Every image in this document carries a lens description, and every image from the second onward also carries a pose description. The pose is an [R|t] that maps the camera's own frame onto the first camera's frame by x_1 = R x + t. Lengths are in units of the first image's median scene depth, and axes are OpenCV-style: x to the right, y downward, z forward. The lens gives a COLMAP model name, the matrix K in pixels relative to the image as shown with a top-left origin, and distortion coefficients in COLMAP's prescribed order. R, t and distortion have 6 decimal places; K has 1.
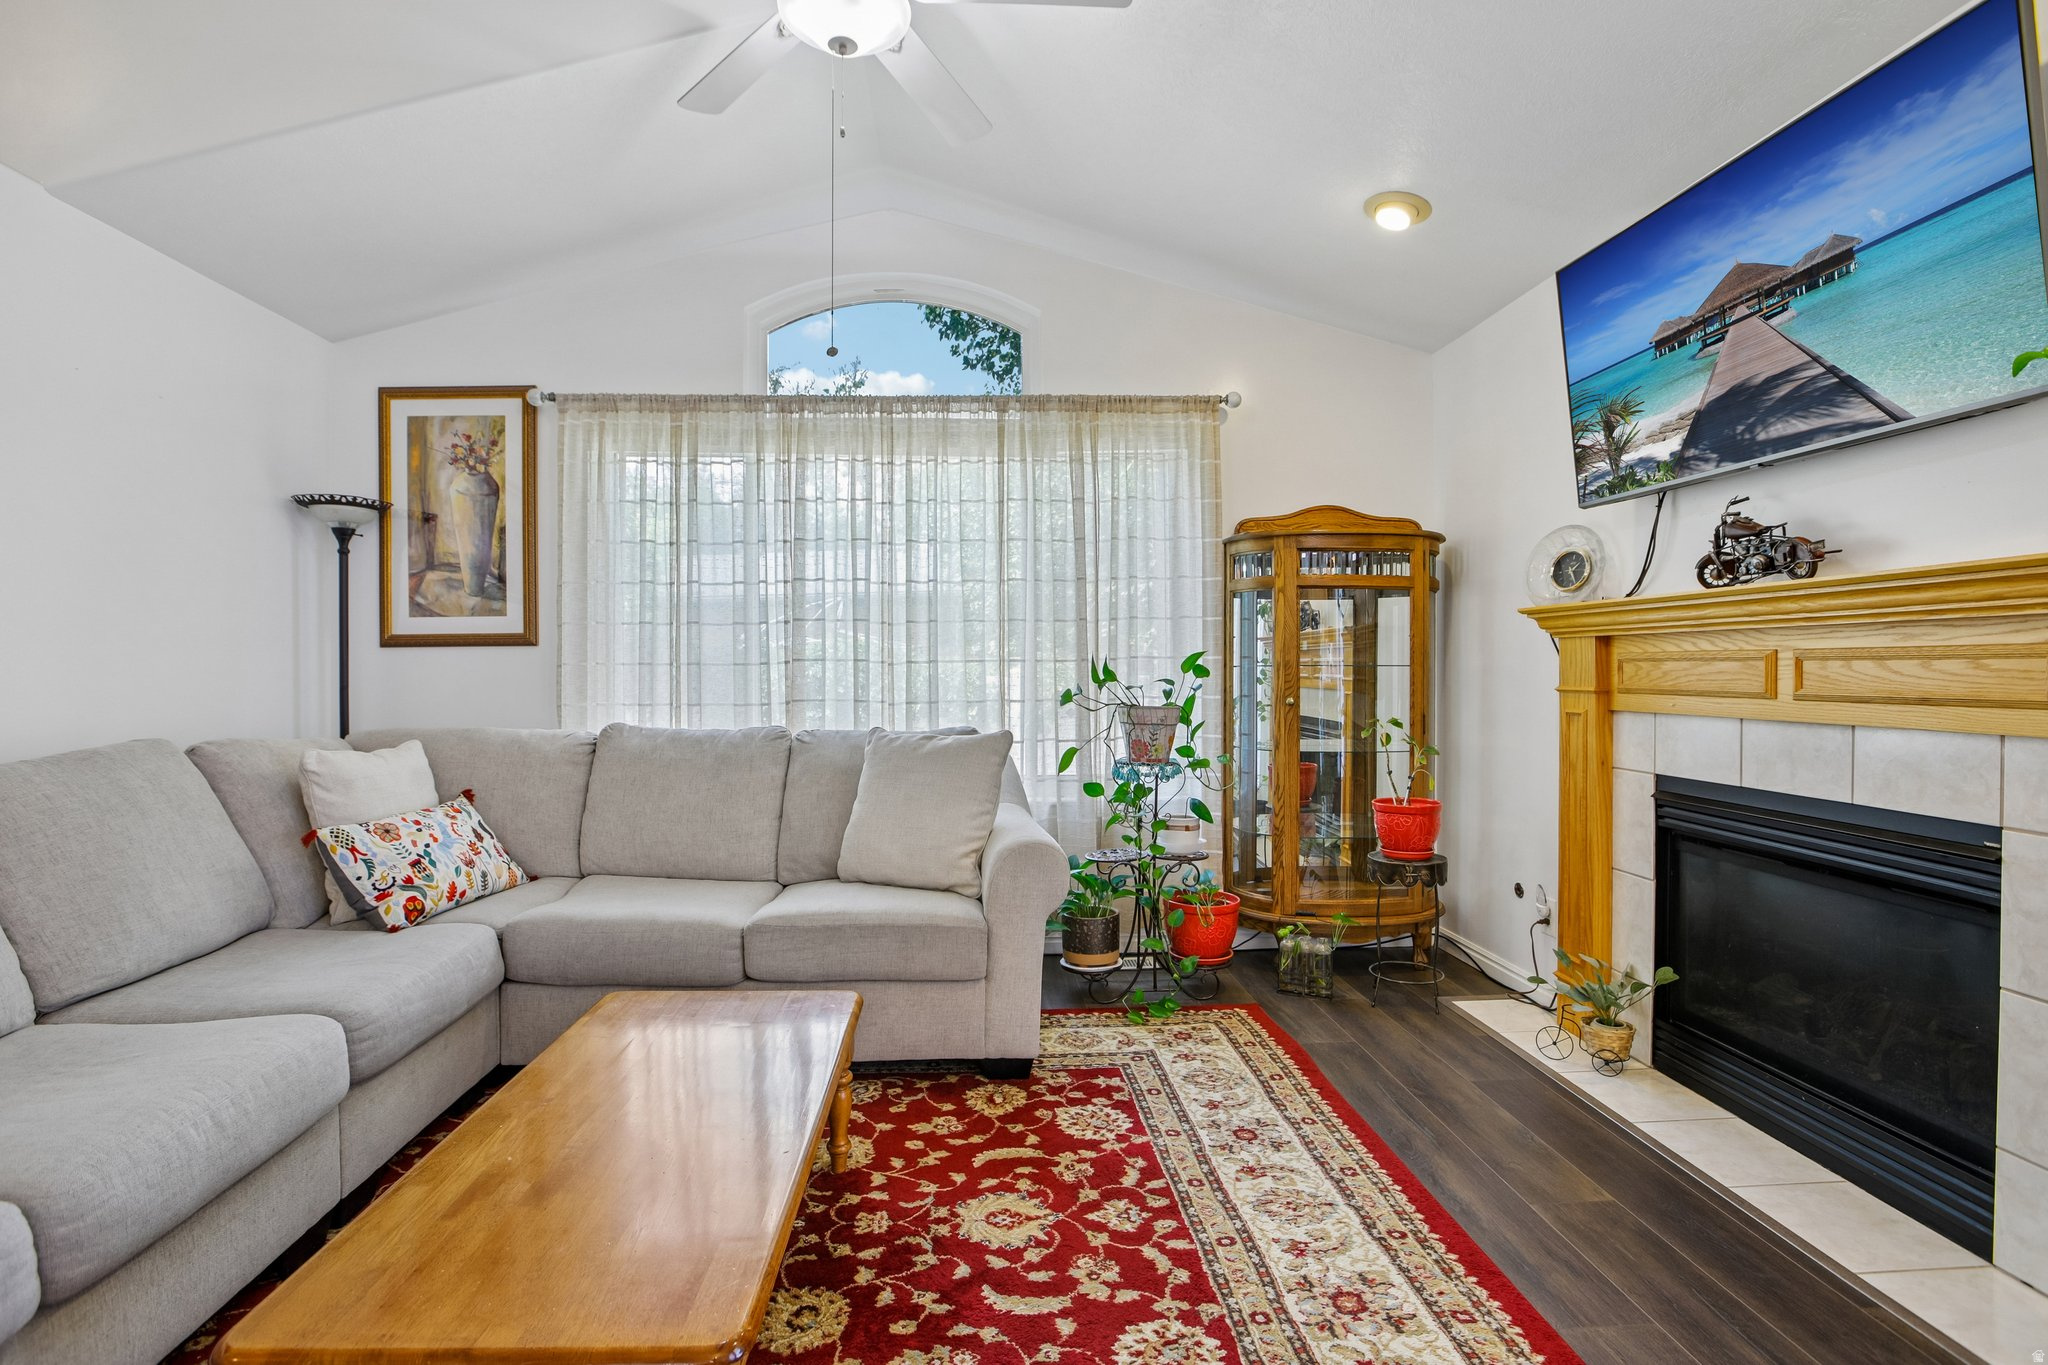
lens RADIAL K [[970.8, 0, 1005.6], [0, 970.8, 667.9], [0, 0, 1]] dist [-0.061226, 0.024965]
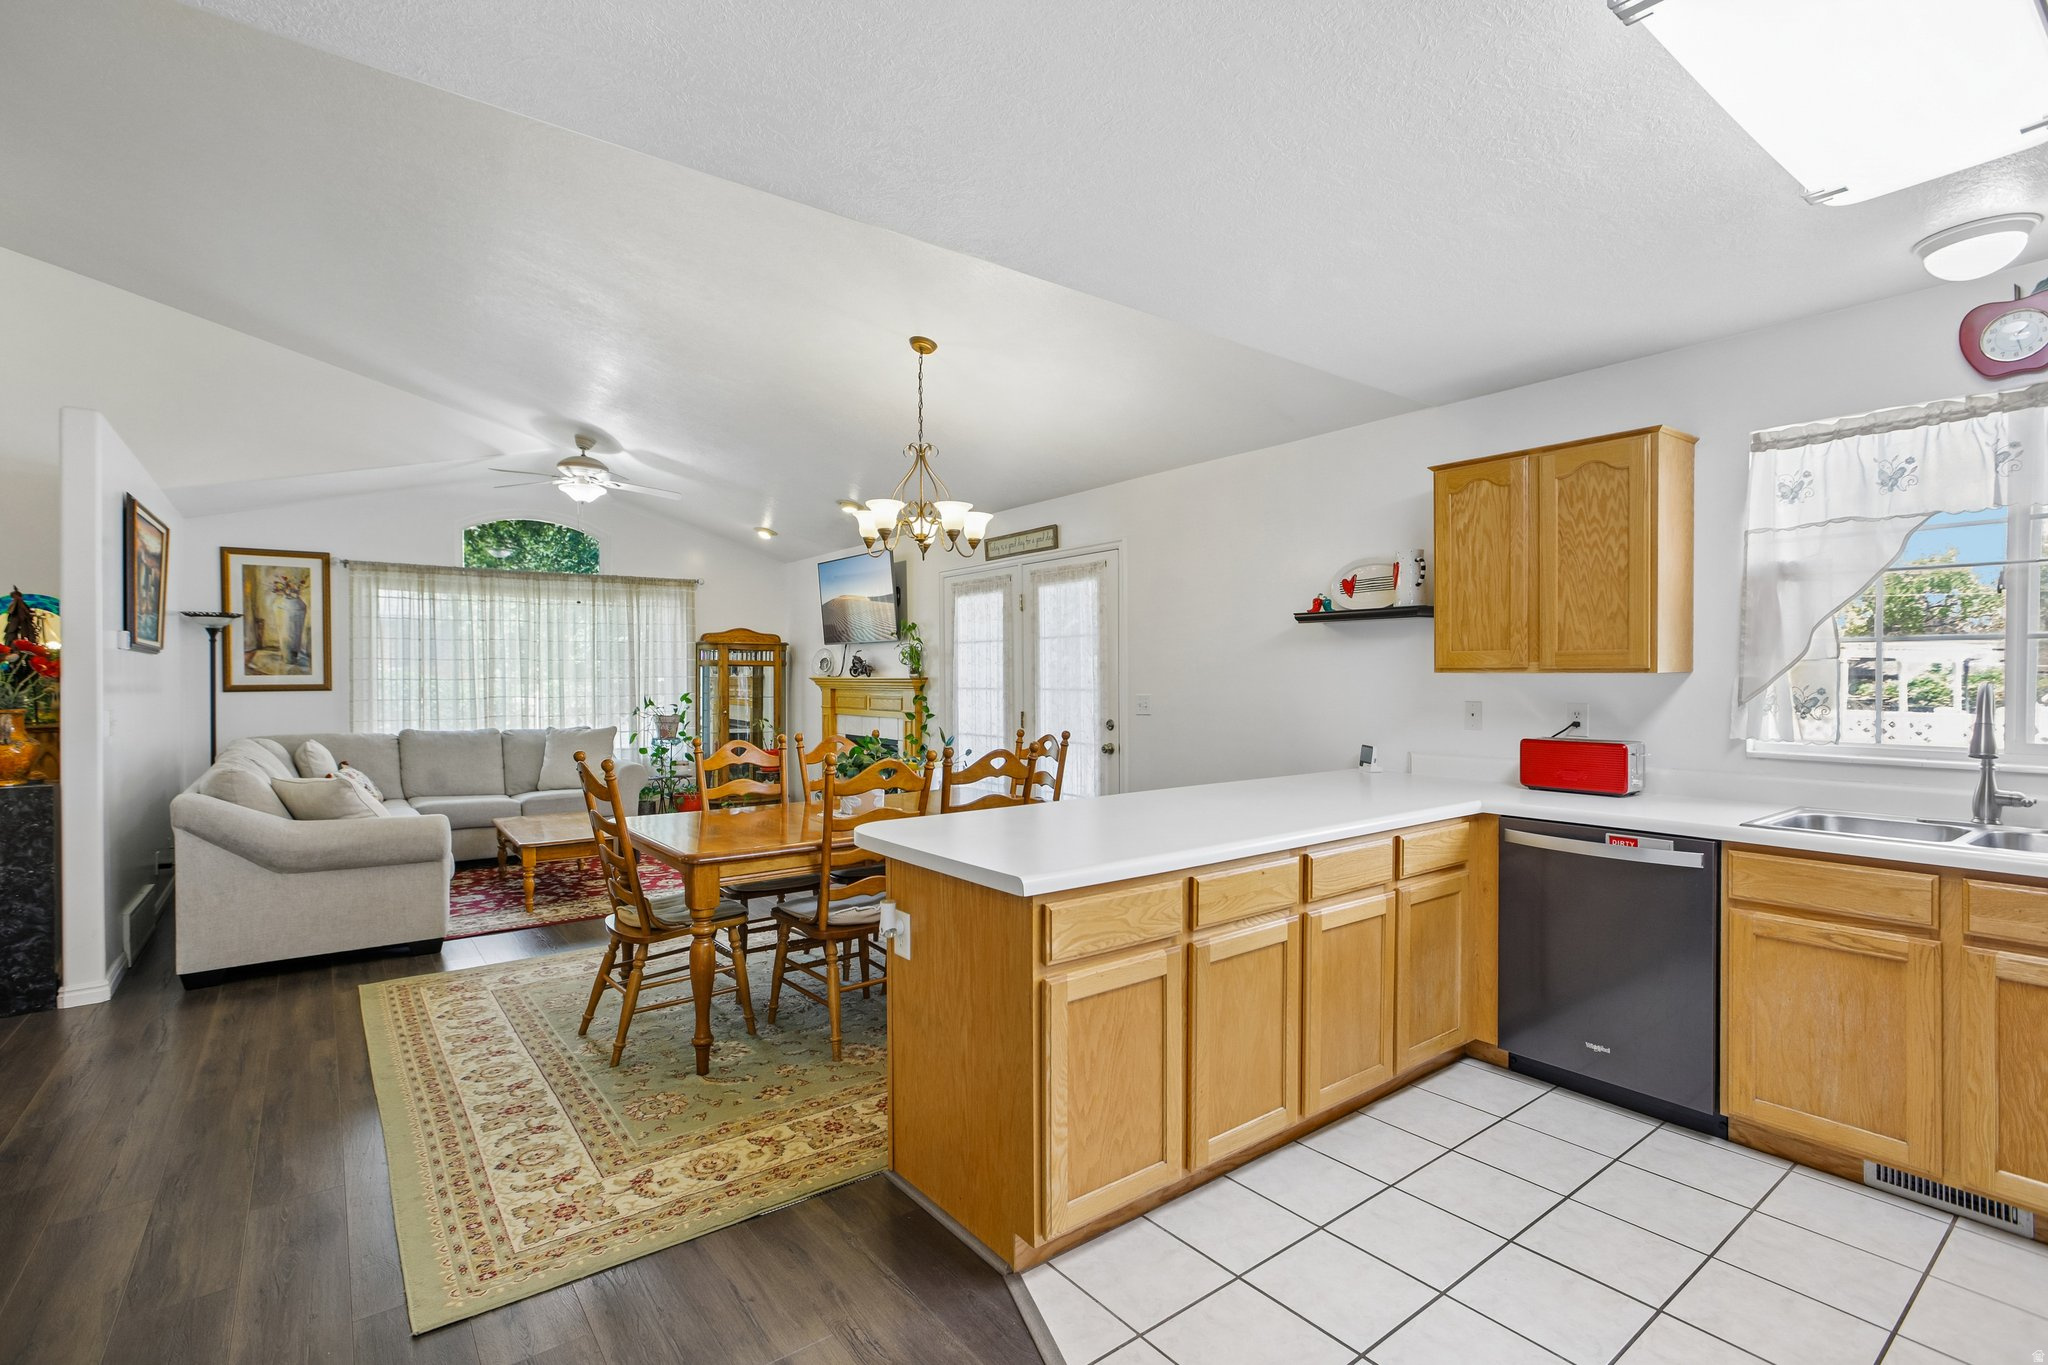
lens RADIAL K [[952.2, 0, 1024.0], [0, 952.2, 682.5], [0, 0, 1]] dist [-0.037876, 0.028380]
pose [[0.823062, -0.001769, 0.567948, -0.425003], [-0.001778, 0.999982, 0.005692, -0.053089], [-0.567948, -0.005694, 0.823044, -1.334724]]
